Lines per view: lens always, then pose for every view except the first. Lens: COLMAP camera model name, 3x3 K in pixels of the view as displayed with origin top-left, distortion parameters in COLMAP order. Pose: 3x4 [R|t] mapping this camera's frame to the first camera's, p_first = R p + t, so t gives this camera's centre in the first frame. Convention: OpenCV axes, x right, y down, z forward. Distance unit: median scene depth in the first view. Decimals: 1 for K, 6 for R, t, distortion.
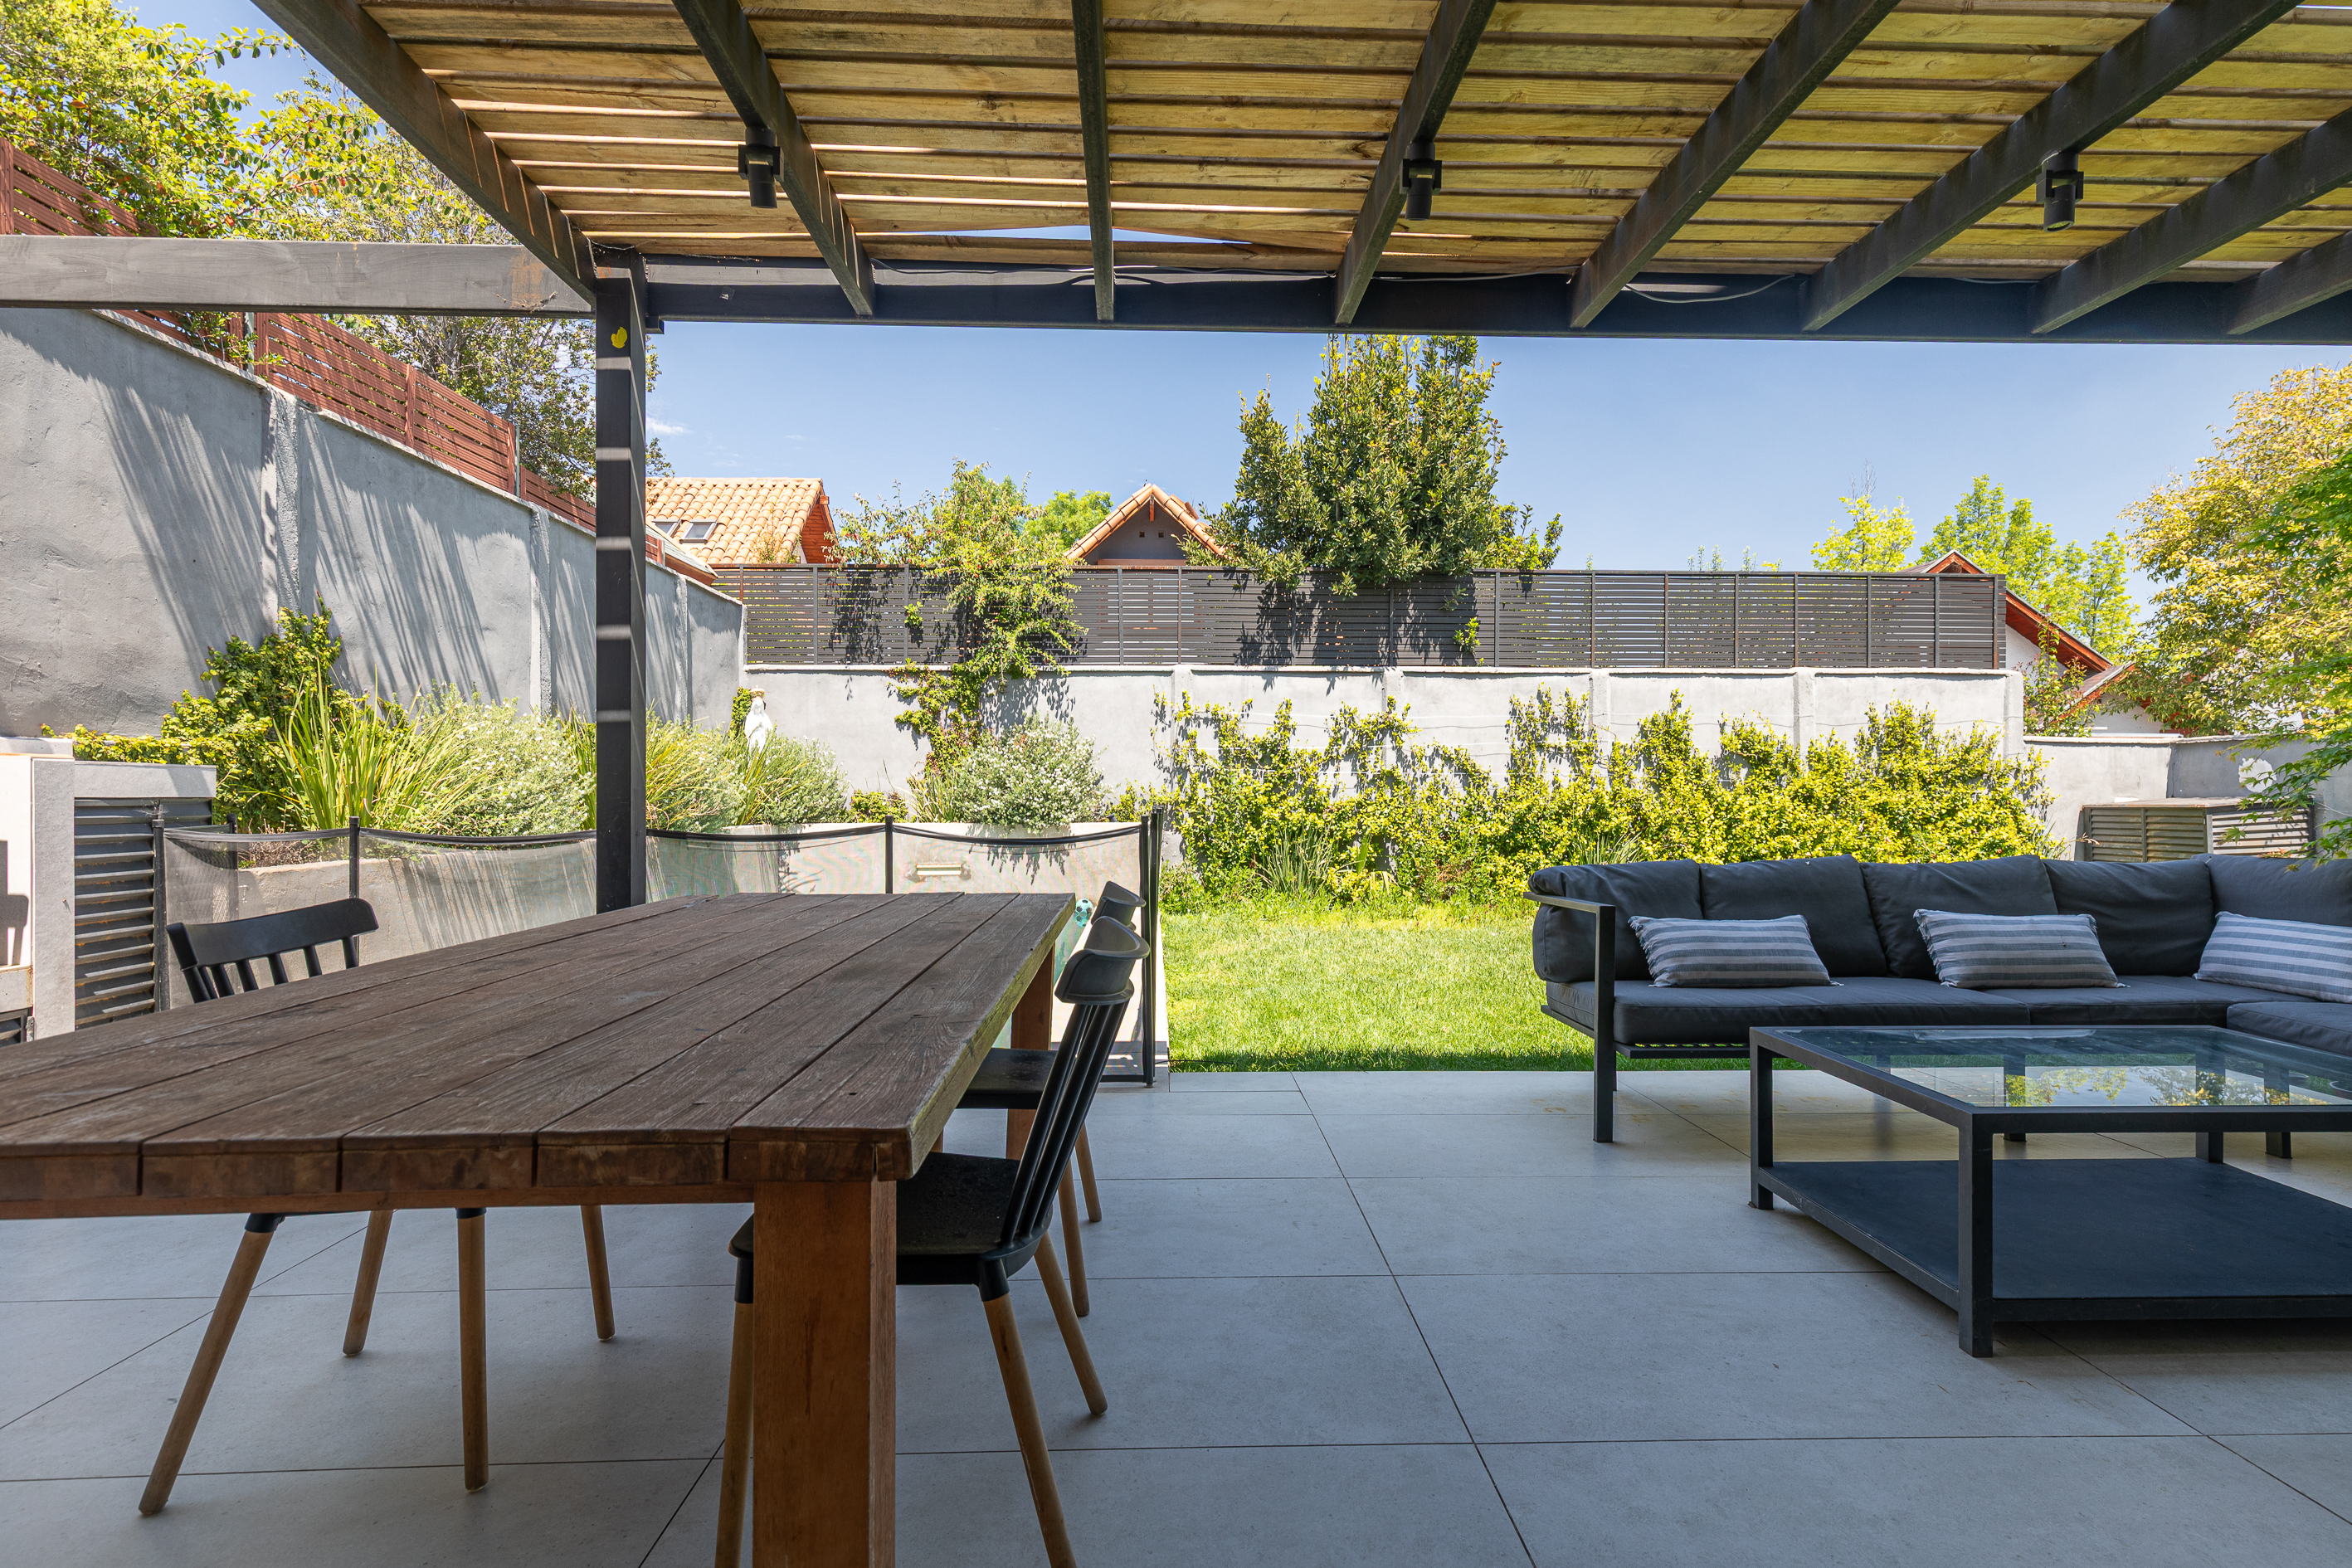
lens RADIAL K [[1088.2, 0, 1194.6], [0, 1088.2, 786.6], [0, 0, 1]] dist [0.011375, -0.002946]
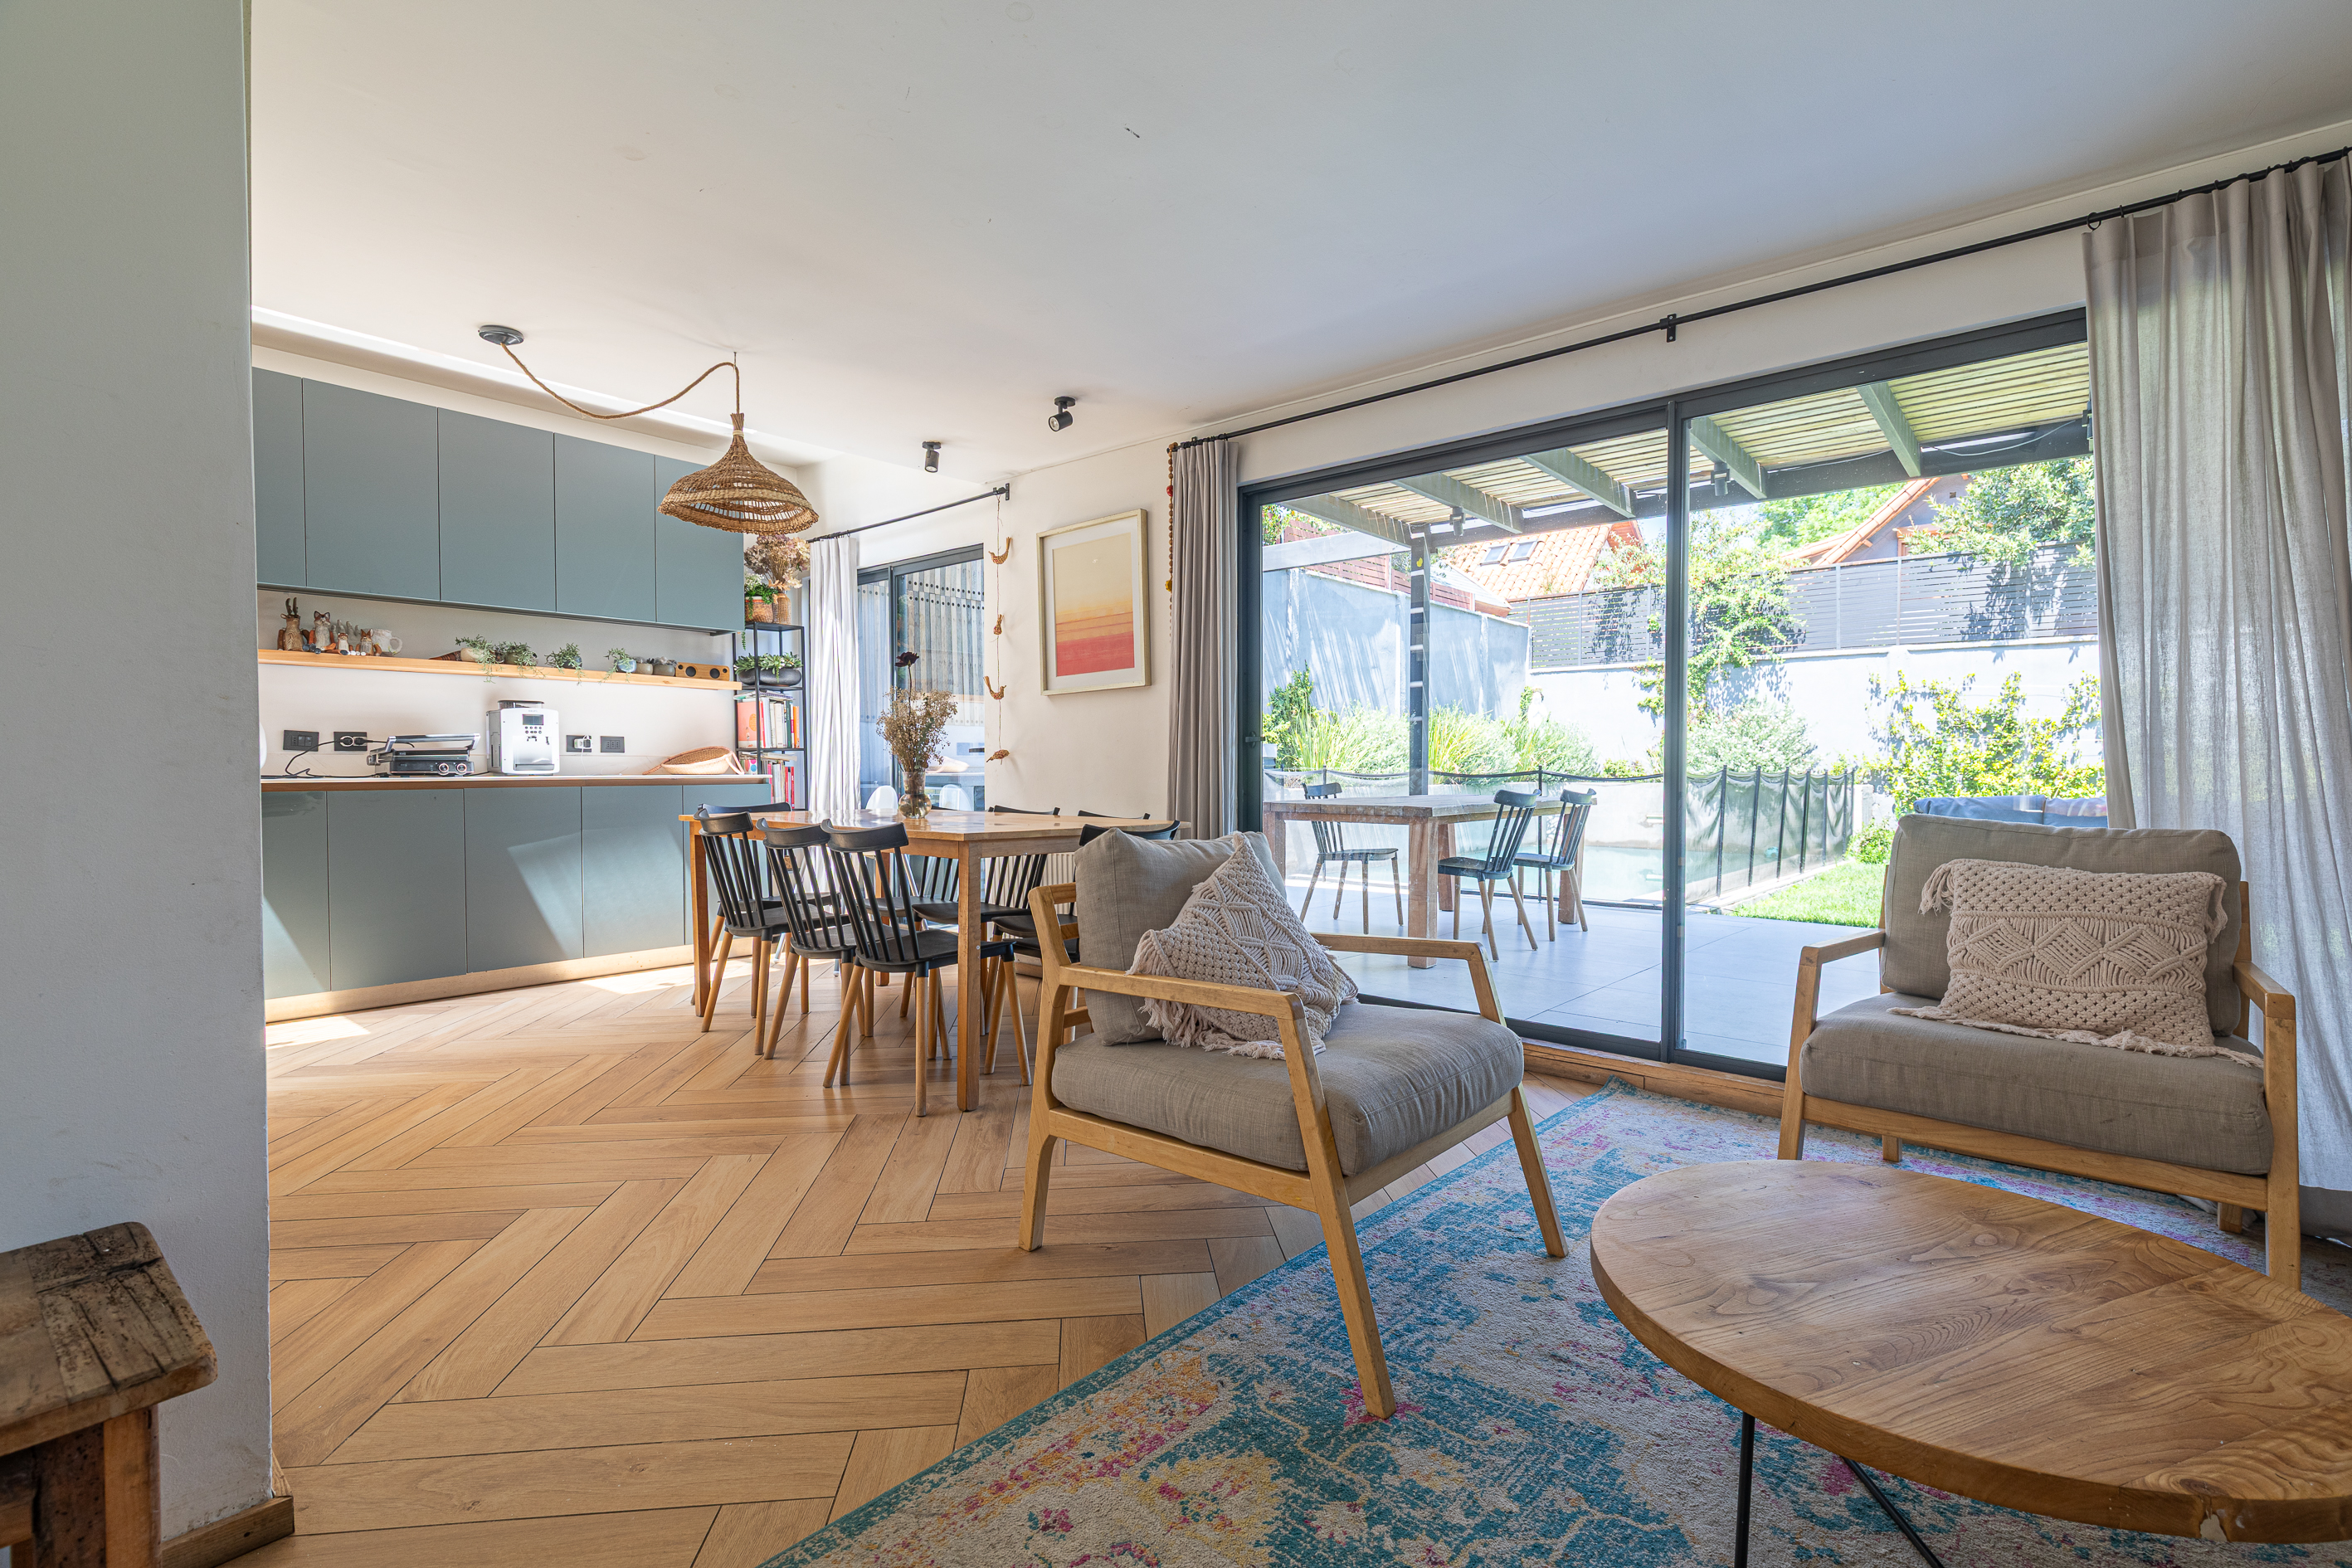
lens RADIAL K [[1088.2, 0, 1189.0], [0, 1088.2, 789.5], [0, 0, 1]] dist [0.011375, -0.002946]
pose [[0.735374, 0.017072, -0.677447, 0.217286], [-0.000036, 0.999684, 0.025154, 0.007801], [0.677662, -0.018474, 0.735142, -0.329737]]
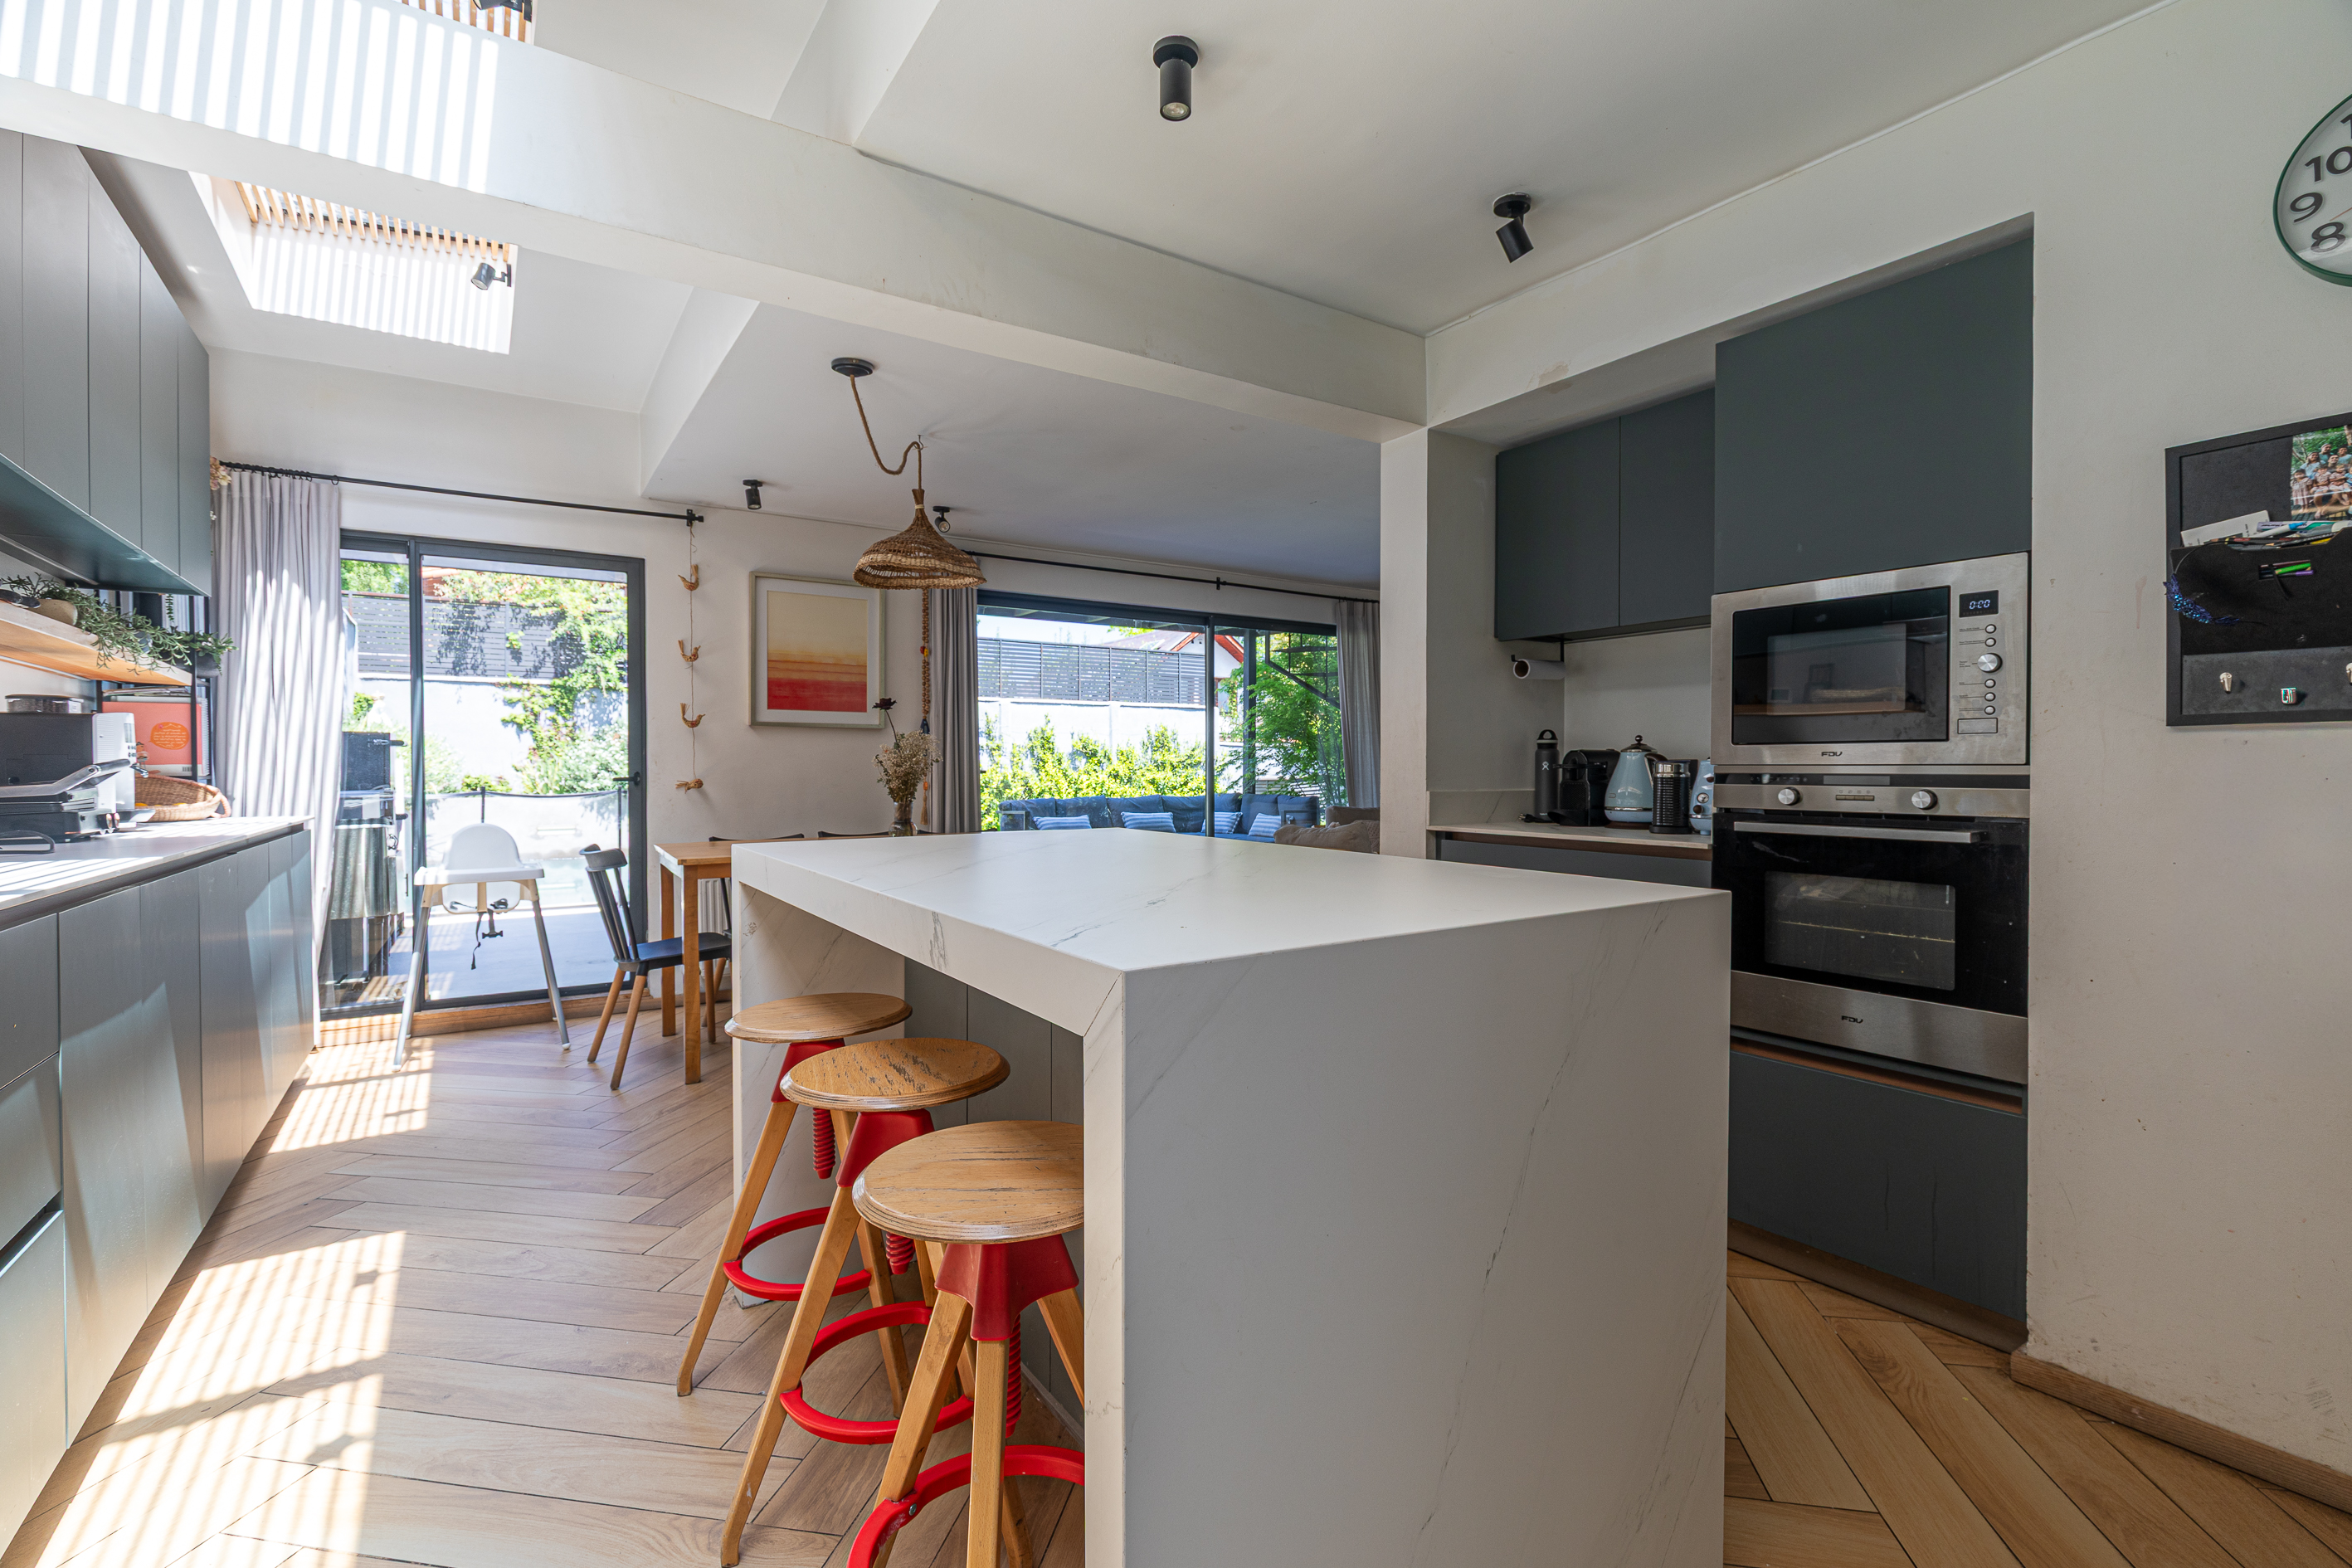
lens RADIAL K [[1088.2, 0, 1200.4], [0, 1088.2, 761.7], [0, 0, 1]] dist [0.011375, -0.002946]
pose [[0.850329, 0.002691, 0.526245, -0.251135], [0.000939, 0.999978, -0.006632, -0.001126], [-0.526251, 0.006134, 0.850307, -0.571900]]
